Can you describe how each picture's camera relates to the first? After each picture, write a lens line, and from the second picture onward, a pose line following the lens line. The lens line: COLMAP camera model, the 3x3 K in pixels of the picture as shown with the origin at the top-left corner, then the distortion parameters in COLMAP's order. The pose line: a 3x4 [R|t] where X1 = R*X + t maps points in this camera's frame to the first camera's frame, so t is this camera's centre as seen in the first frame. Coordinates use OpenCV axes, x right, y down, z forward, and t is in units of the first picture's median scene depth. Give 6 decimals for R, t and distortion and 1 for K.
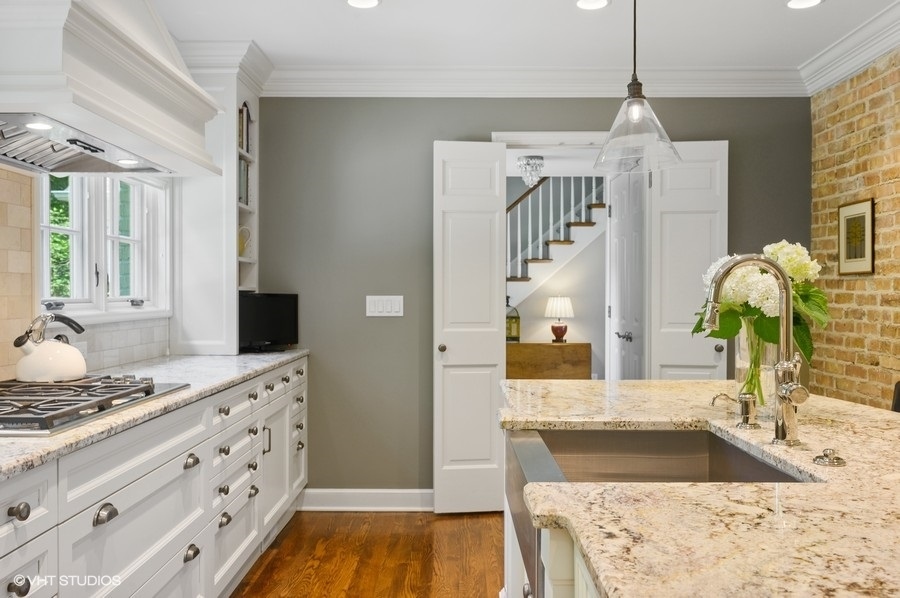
lens RADIAL K [[787.0, 0, 446.8], [0, 787.0, 295.4], [0, 0, 1]] dist [0.002209, -0.008244]
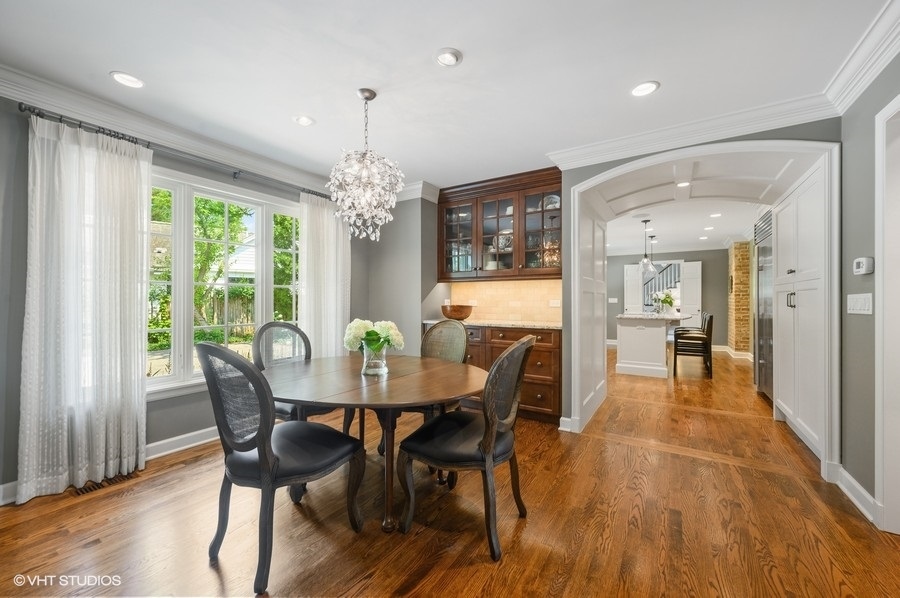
lens RADIAL K [[354.2, 0, 451.6], [0, 354.2, 299.3], [0, 0, 1]] dist [-0.001100, -0.000151]
pose [[0.852791, -0.001618, -0.522250, 0.222807], [-0.001955, 0.999978, -0.006290, 0.023531], [0.522248, 0.006385, 0.852769, -1.429974]]
